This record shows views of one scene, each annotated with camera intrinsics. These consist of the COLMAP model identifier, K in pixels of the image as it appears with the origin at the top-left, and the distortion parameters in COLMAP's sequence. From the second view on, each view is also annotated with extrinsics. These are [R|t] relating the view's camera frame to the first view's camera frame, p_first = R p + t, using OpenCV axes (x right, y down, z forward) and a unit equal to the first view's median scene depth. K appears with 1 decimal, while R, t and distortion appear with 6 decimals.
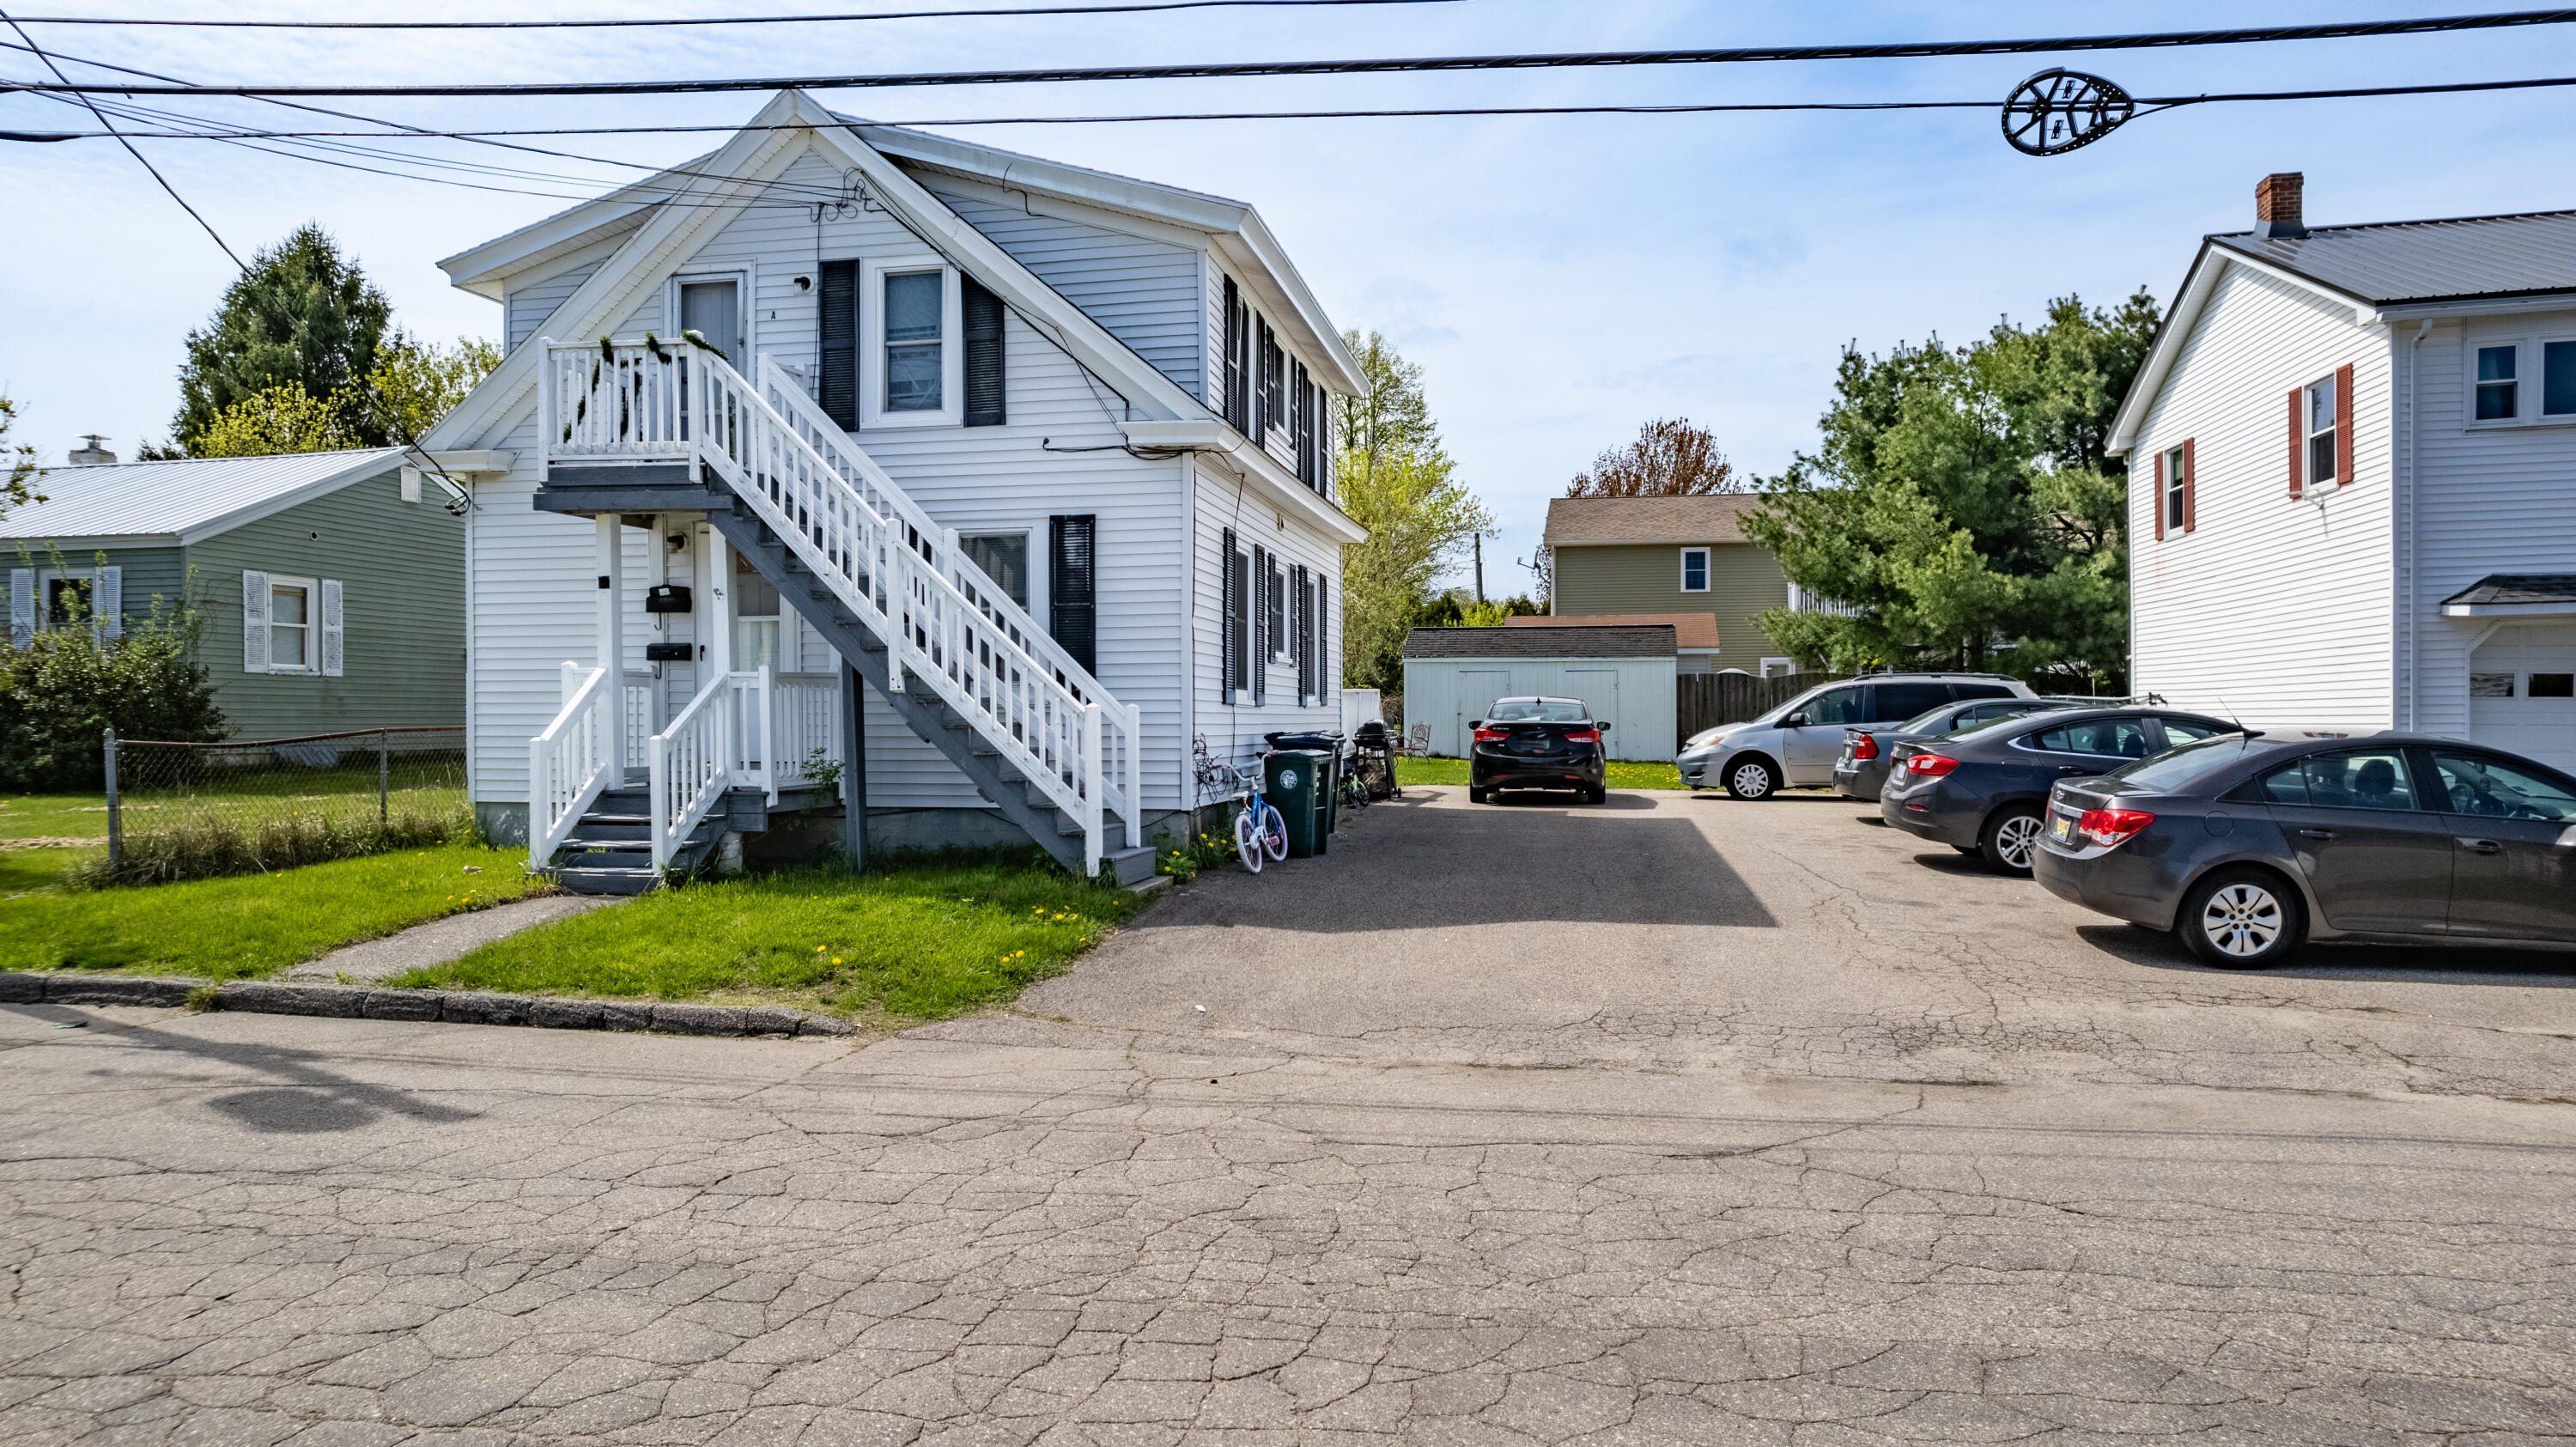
lens RADIAL K [[1651.0, 0, 1288.8], [0, 1651.0, 738.4], [0, 0, 1]] dist [-0.075653, 0.066140]
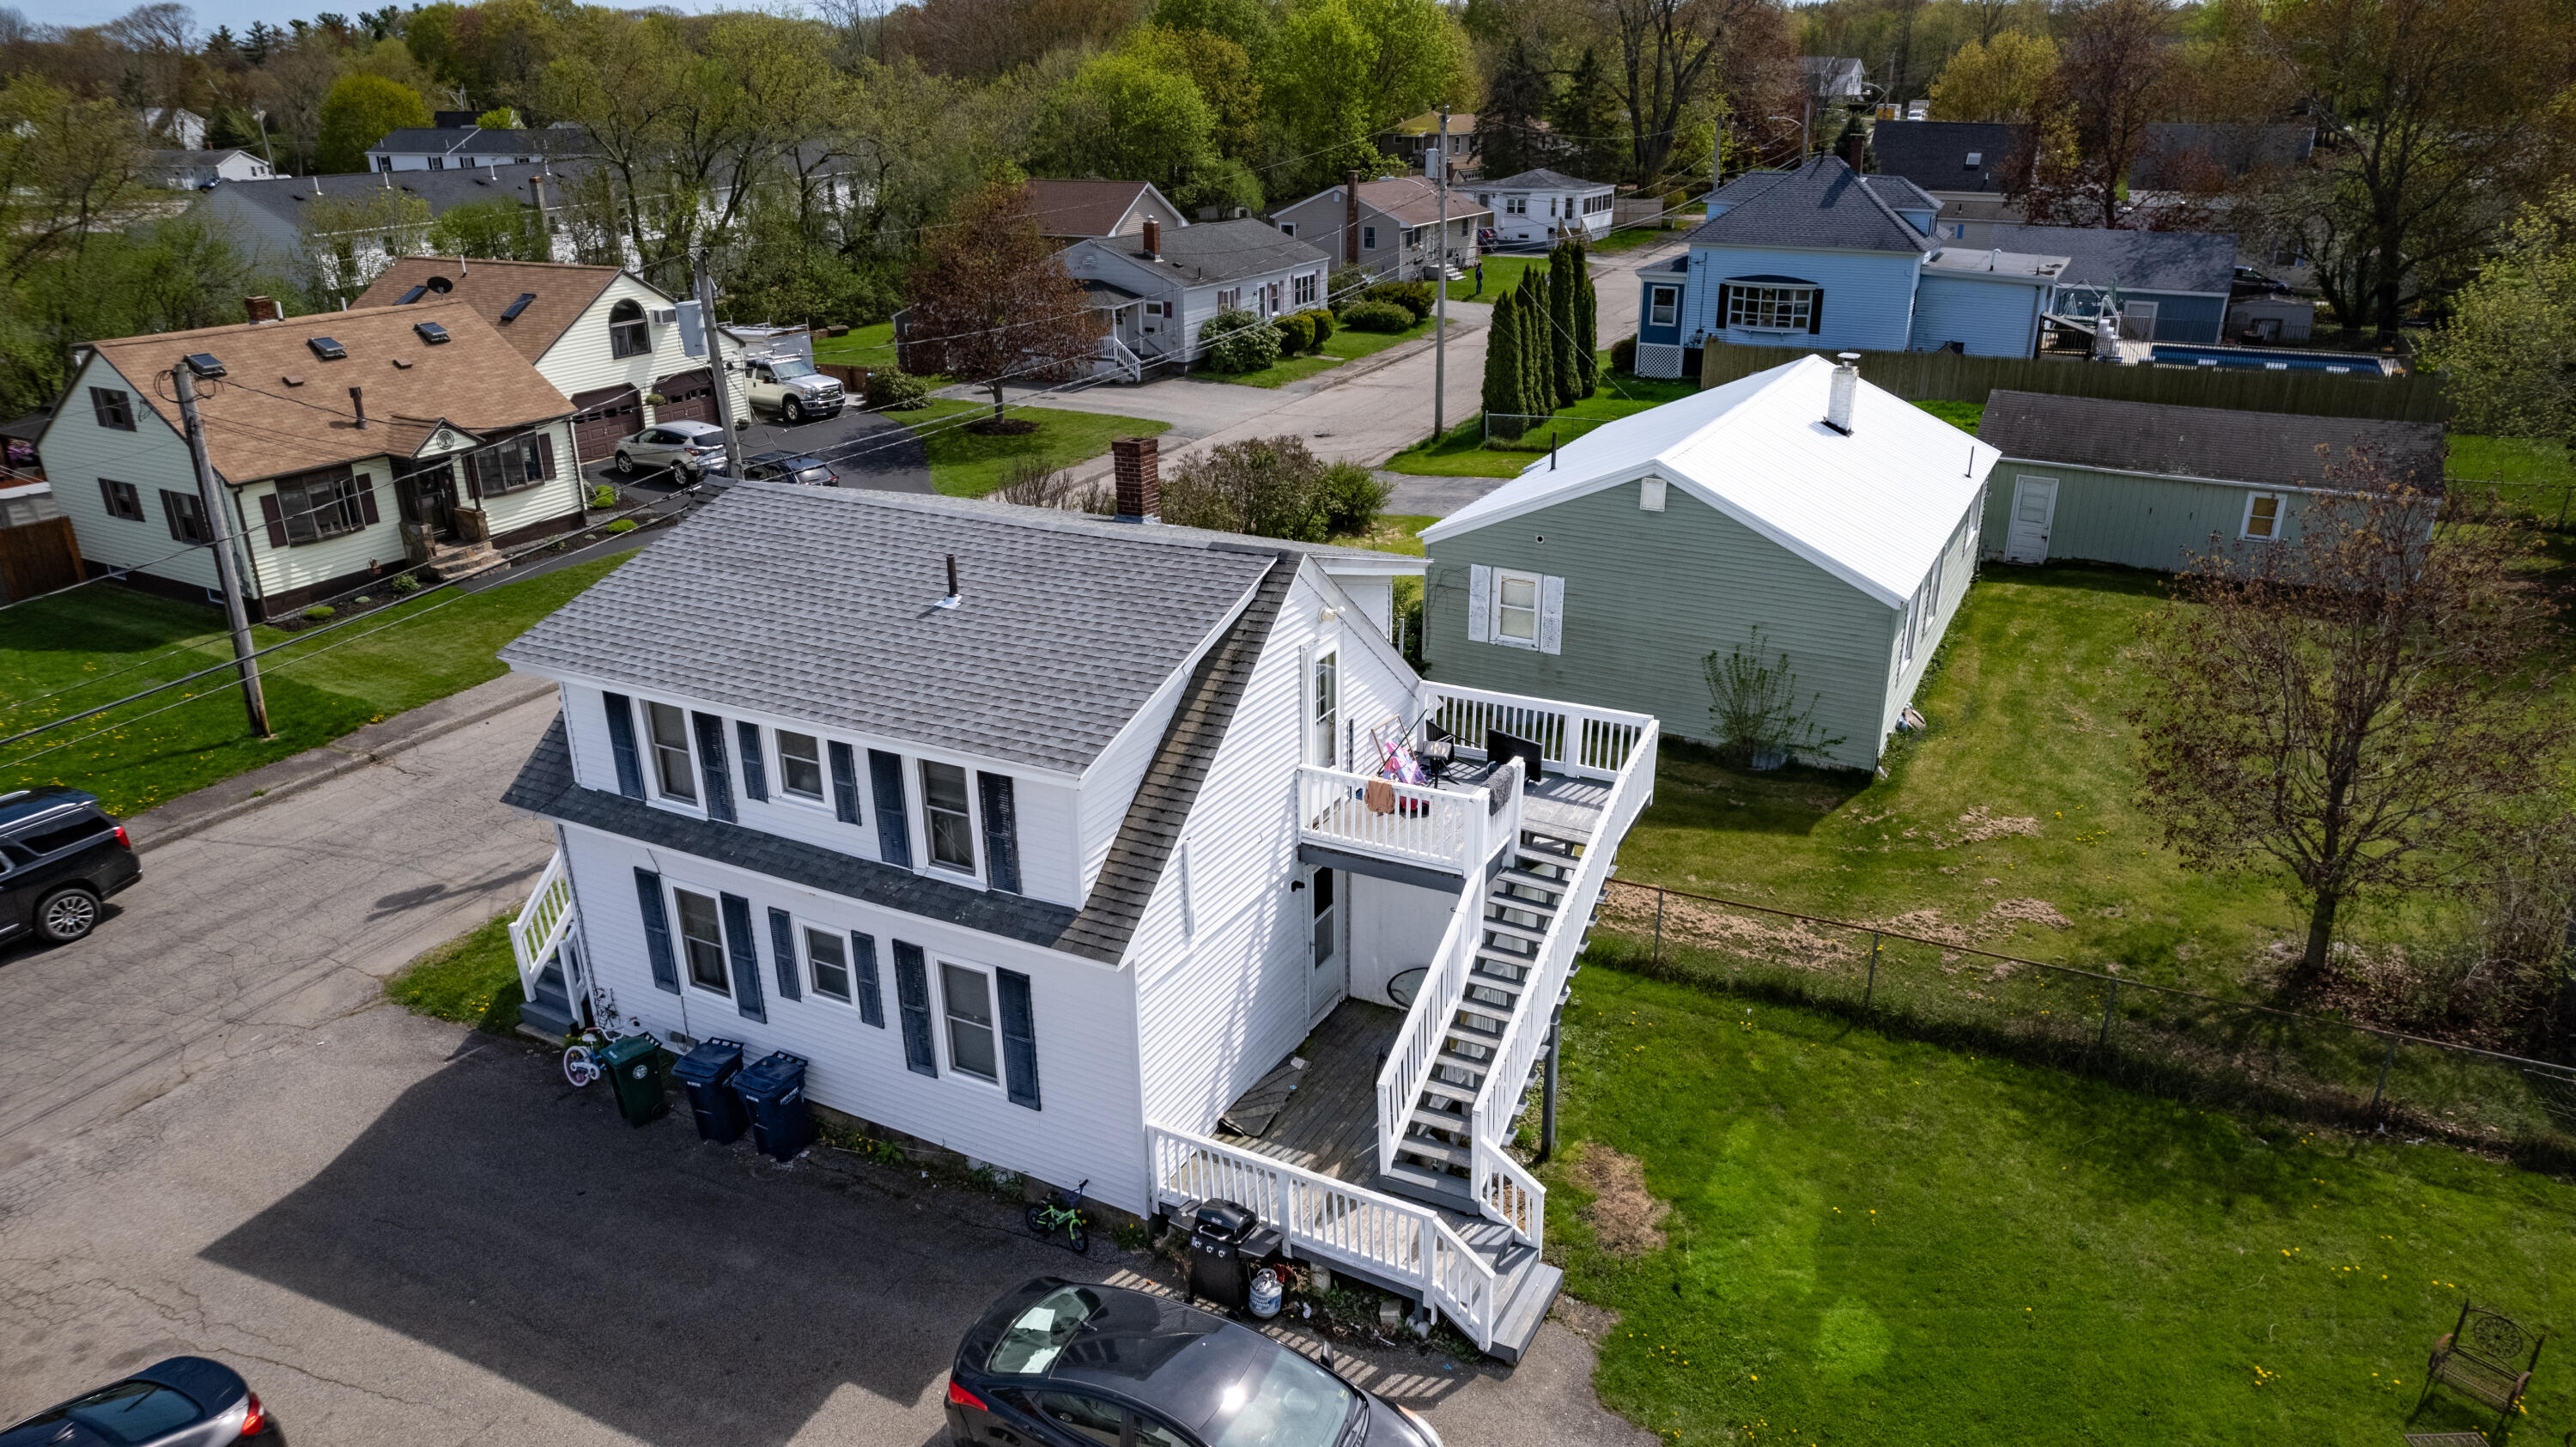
lens RADIAL K [[1651.0, 0, 1285.9], [0, 1651.0, 727.3], [0, 0, 1]] dist [-0.075653, 0.066140]
pose [[-0.287205, 0.358308, -0.888329, 0.944284], [-0.001869, 0.927190, 0.374586, -0.735786], [0.957867, 0.109243, -0.265624, 1.891012]]
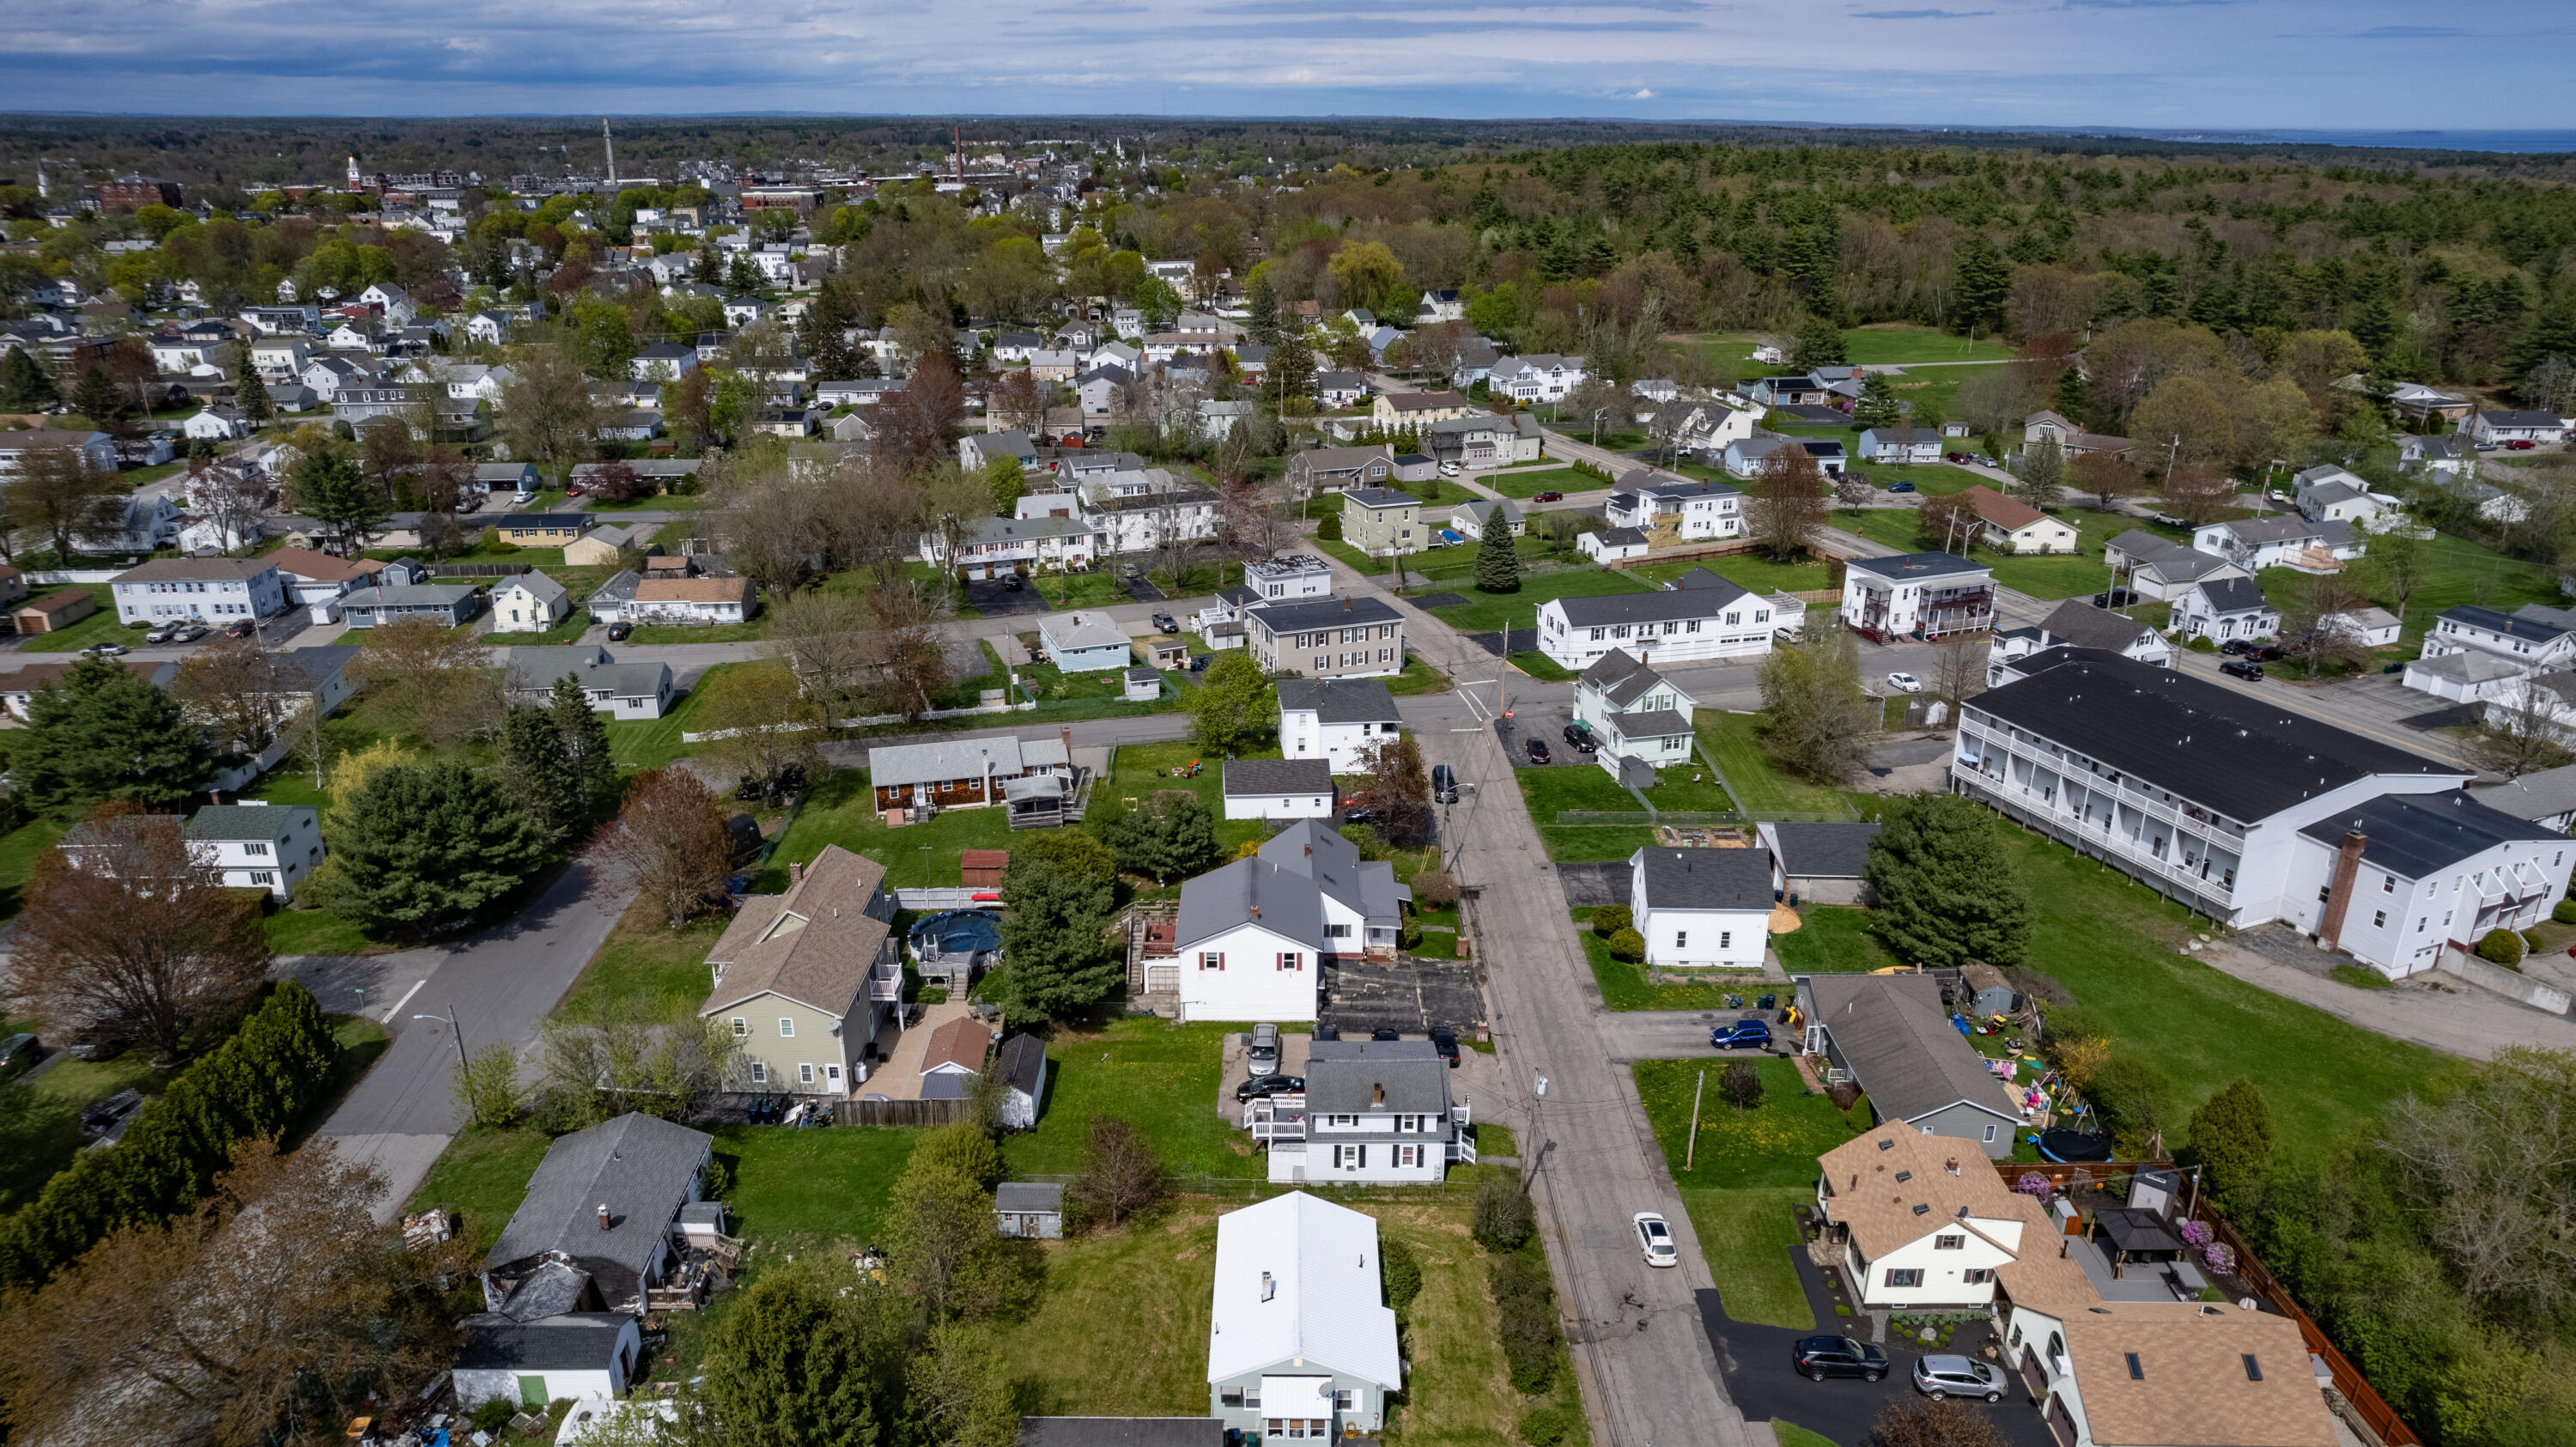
lens RADIAL K [[1656.0, 0, 1278.7], [0, 1656.0, 776.2], [0, 0, 1]] dist [-0.042632, 0.003189]
pose [[-0.195778, -0.368706, 0.908695, -6.004886], [0.008593, 0.925946, 0.377557, -4.104312], [-0.980611, 0.081726, -0.178111, 2.810965]]
